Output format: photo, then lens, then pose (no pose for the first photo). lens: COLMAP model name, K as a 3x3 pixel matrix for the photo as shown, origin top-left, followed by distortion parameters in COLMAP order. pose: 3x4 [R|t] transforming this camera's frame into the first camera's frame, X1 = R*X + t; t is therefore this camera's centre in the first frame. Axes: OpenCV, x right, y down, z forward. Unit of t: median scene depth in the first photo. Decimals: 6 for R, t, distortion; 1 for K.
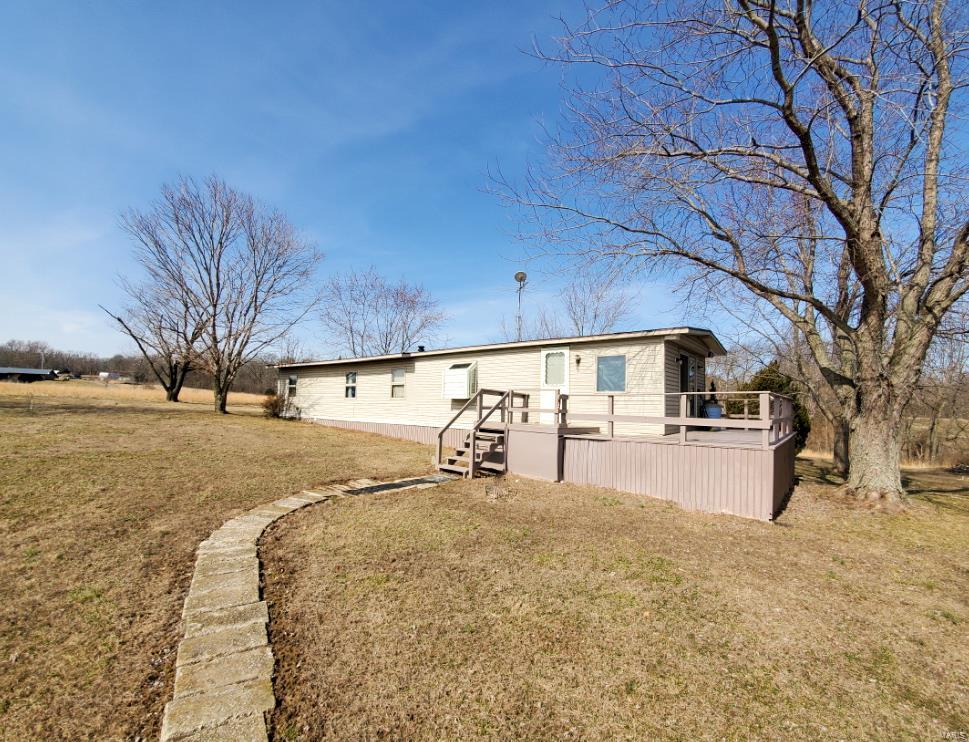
lens RADIAL K [[637.5, 0, 486.0], [0, 637.5, 370.0], [0, 0, 1]] dist [-0.008898, -0.001292]
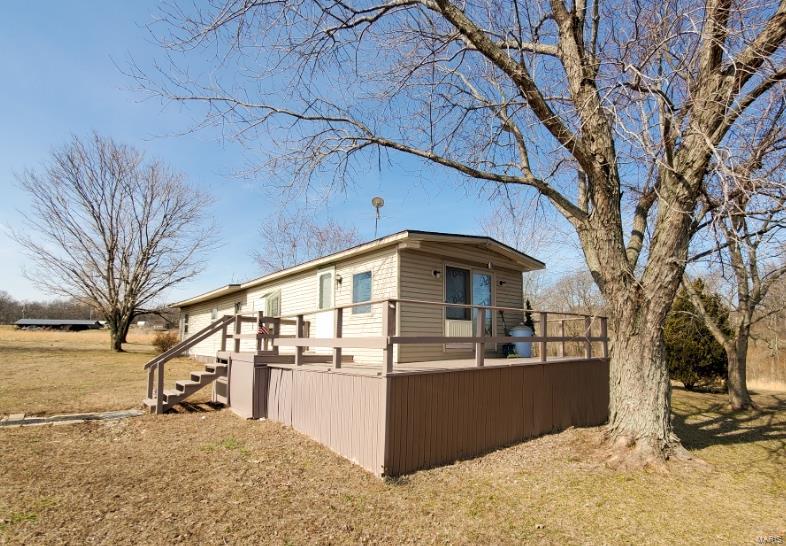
lens RADIAL K [[582.2, 0, 392.6], [0, 582.2, 274.2], [0, 0, 1]] dist [0.005758, 0.000222]
pose [[0.972515, -0.050313, -0.227338, 0.401531], [0.035052, 0.996883, -0.070676, 0.036619], [0.230185, 0.060765, 0.971248, 0.227613]]
